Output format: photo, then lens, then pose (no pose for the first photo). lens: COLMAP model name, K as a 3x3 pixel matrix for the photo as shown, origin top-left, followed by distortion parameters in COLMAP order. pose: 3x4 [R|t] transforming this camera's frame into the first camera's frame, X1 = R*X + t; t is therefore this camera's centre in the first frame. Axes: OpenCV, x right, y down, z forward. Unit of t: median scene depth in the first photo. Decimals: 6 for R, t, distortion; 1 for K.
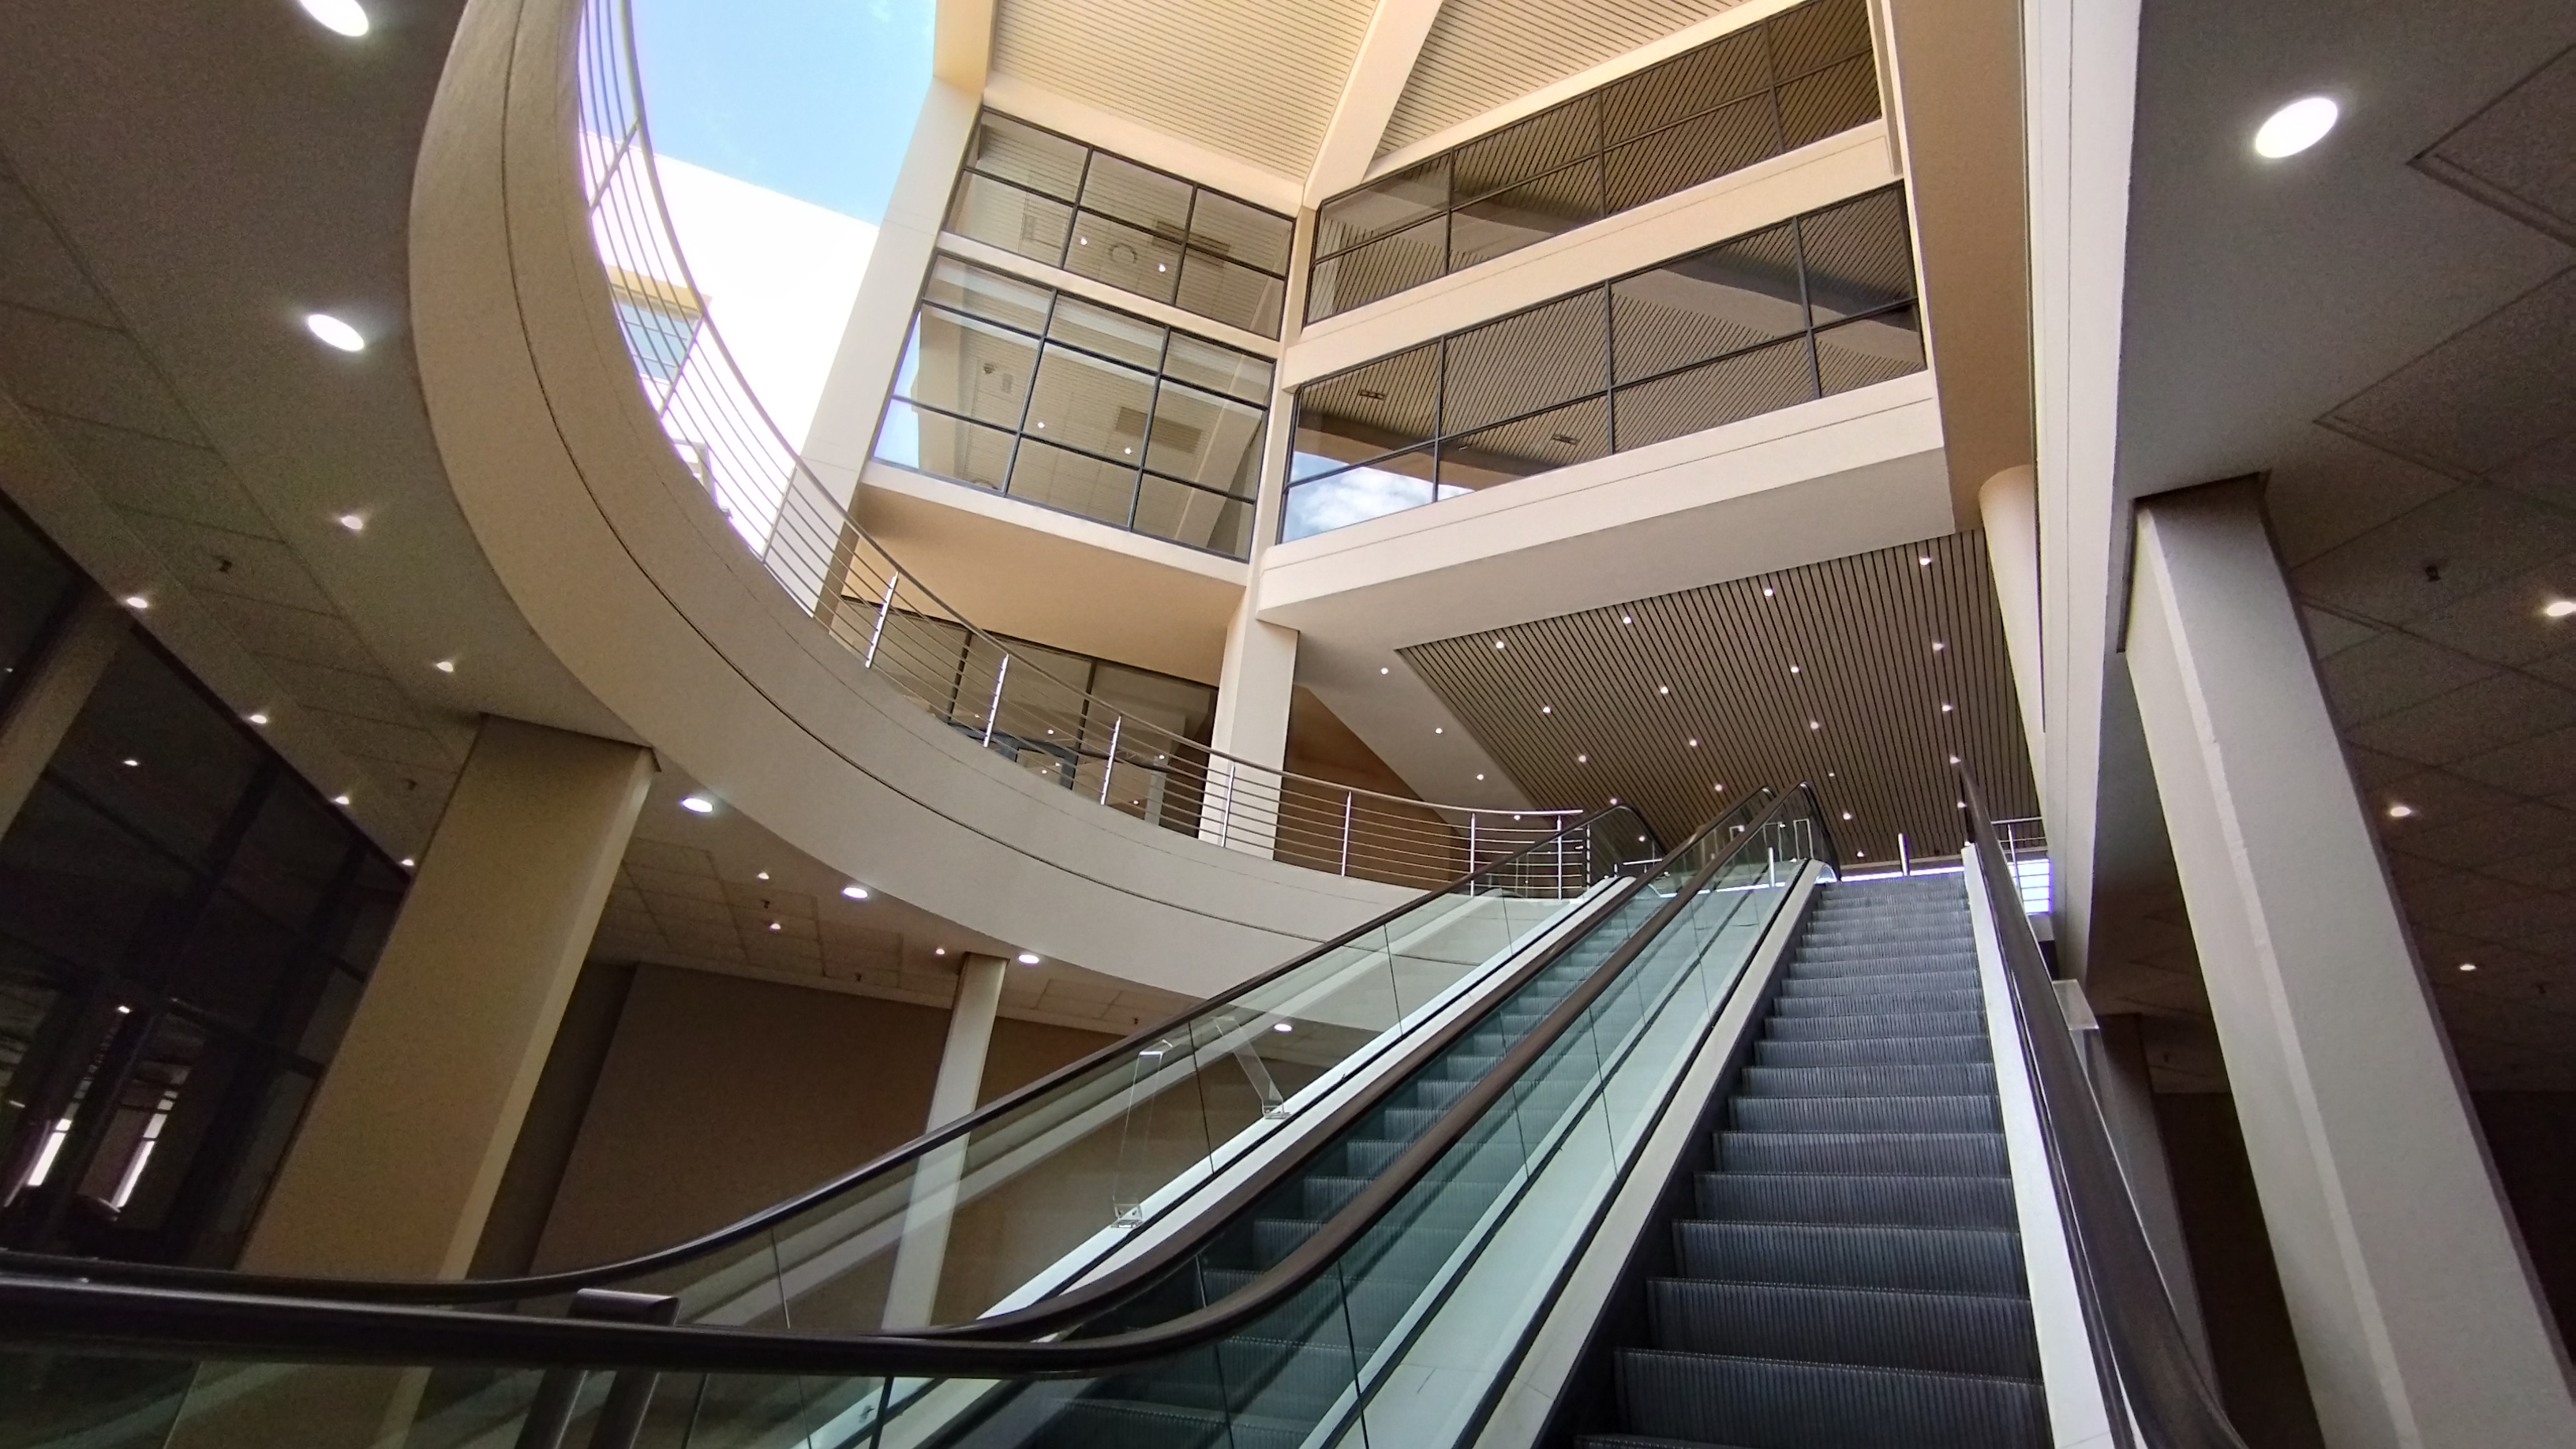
lens RADIAL K [[1178.6, 0, 1336.7], [0, 1178.6, 751.1], [0, 0, 1]] dist [0.003686, -0.007834]
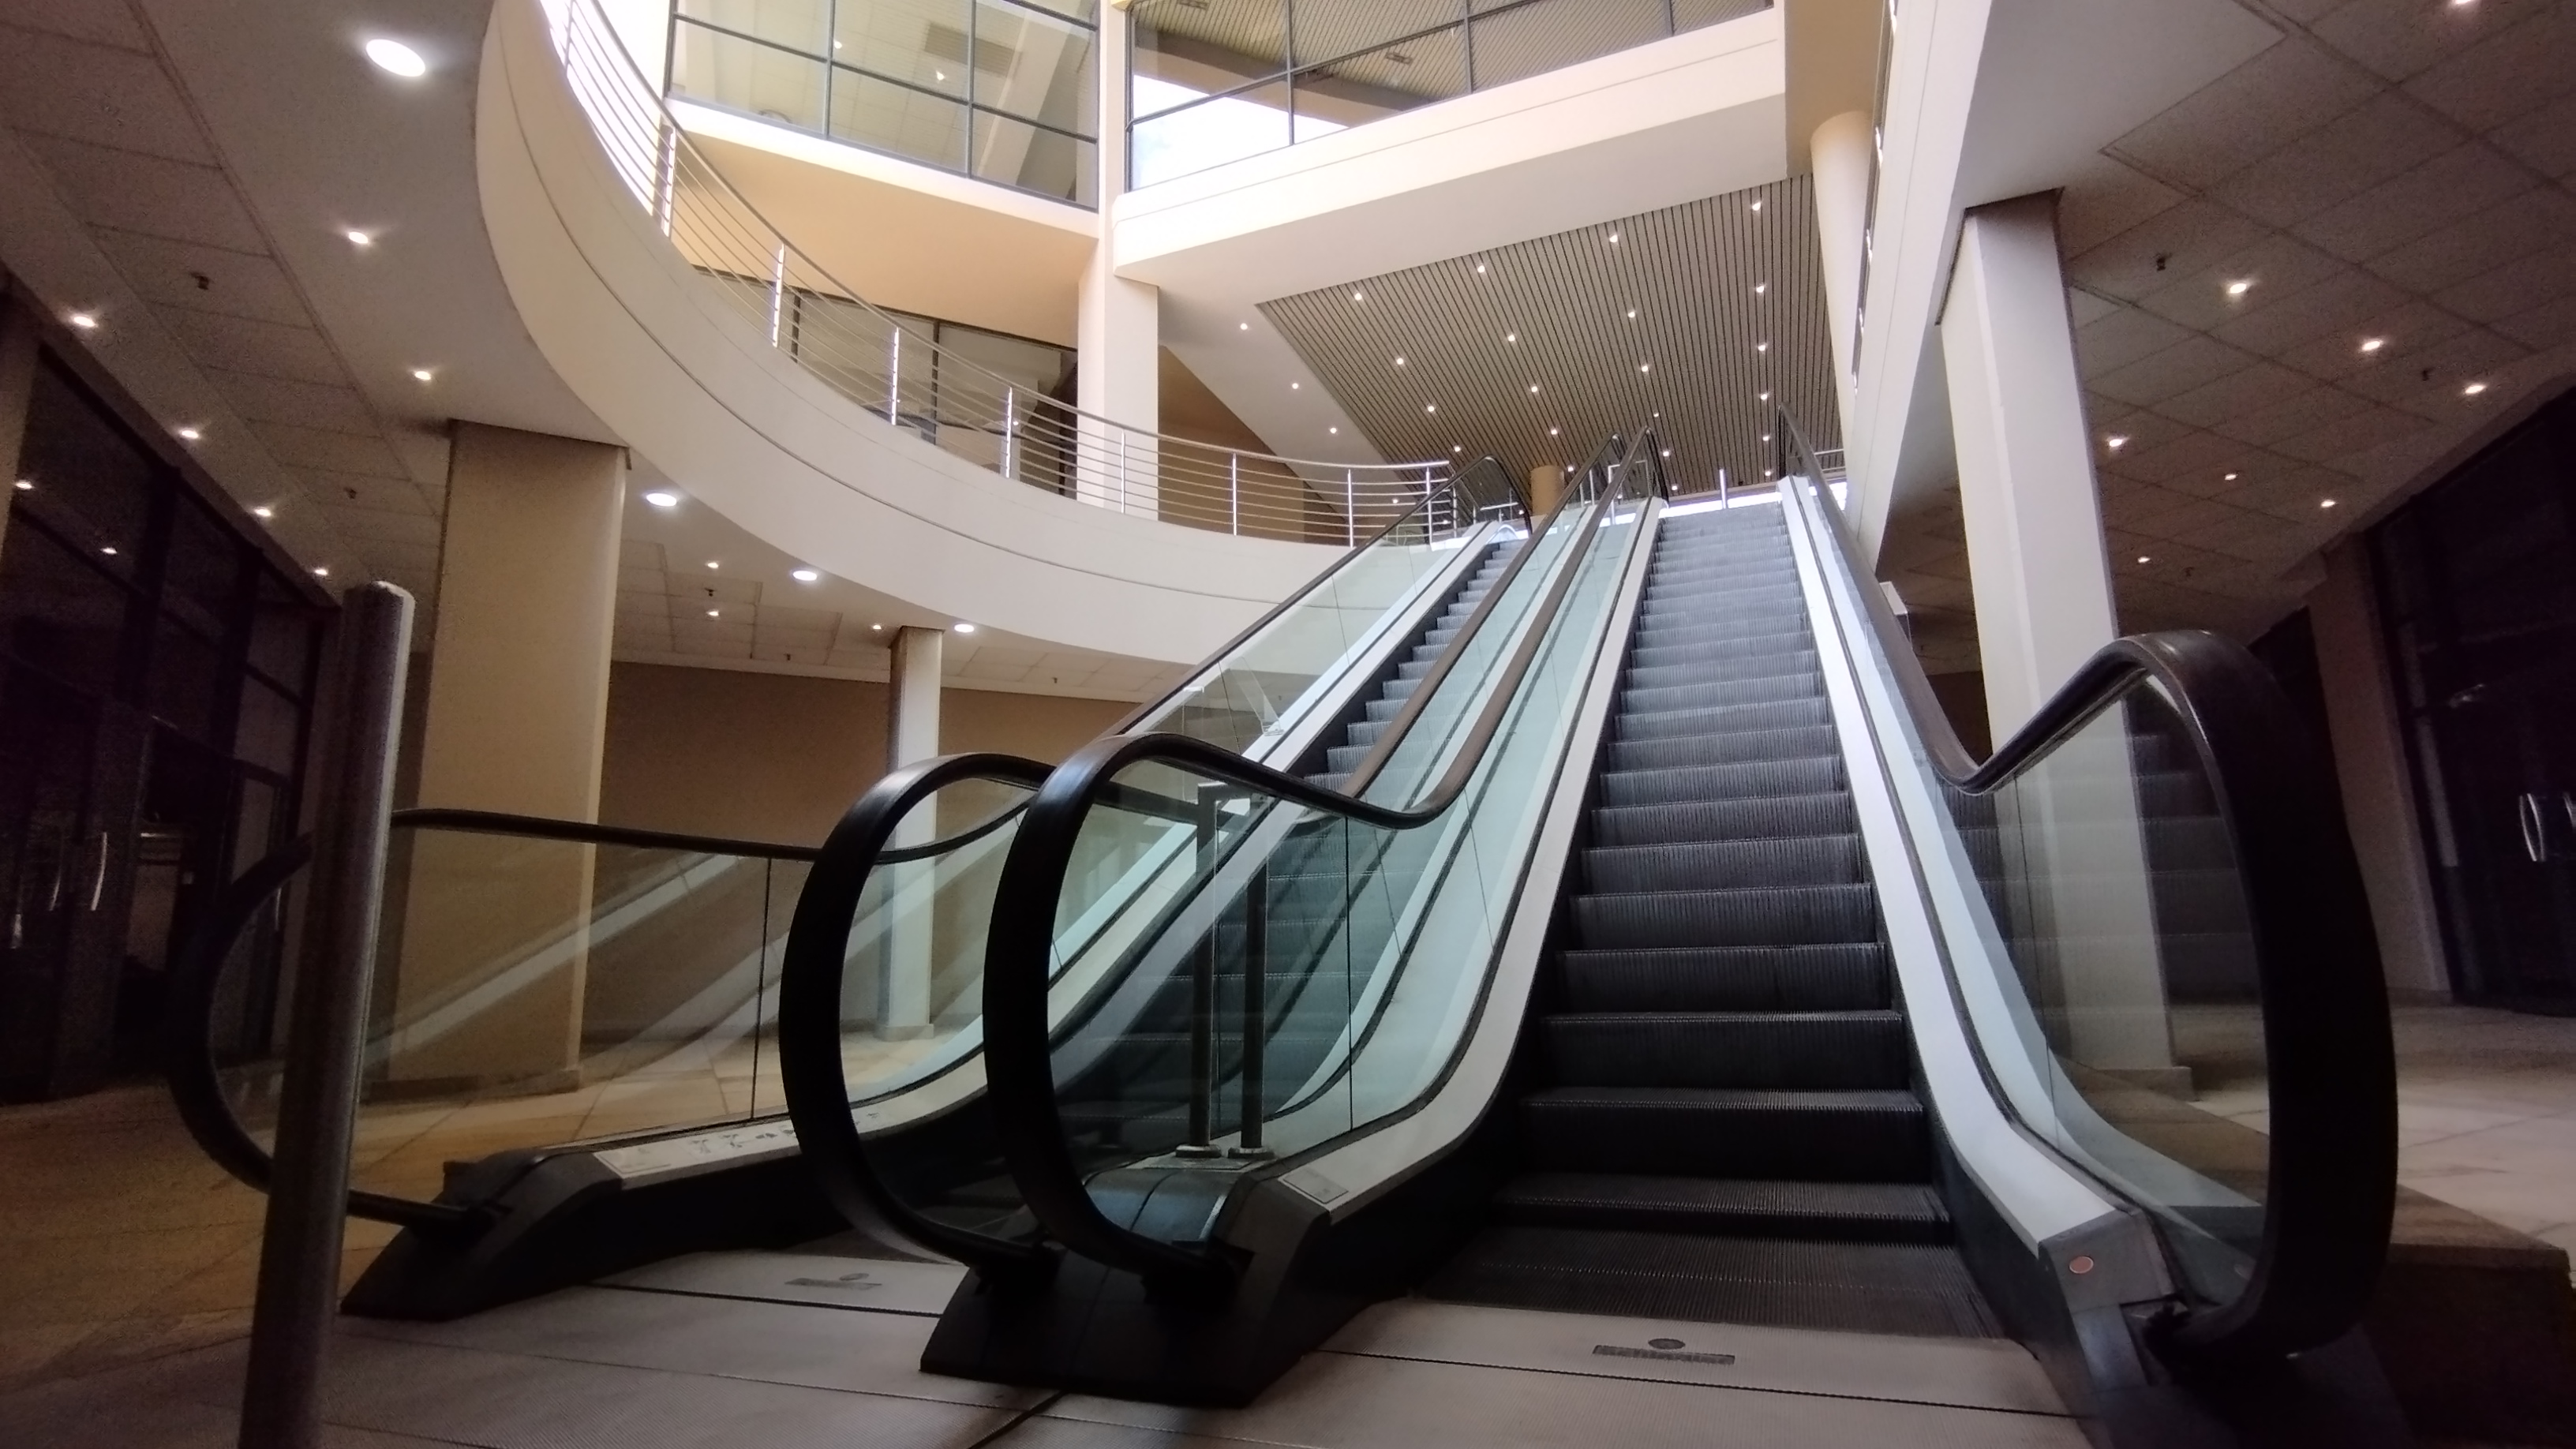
lens RADIAL K [[1178.6, 0, 1336.7], [0, 1178.6, 751.1], [0, 0, 1]] dist [0.003686, -0.007834]
pose [[0.985601, -0.081992, 0.147876, -0.080256], [0.035933, 0.956152, 0.290658, -0.014846], [-0.165224, -0.281159, 0.945331, -0.090925]]
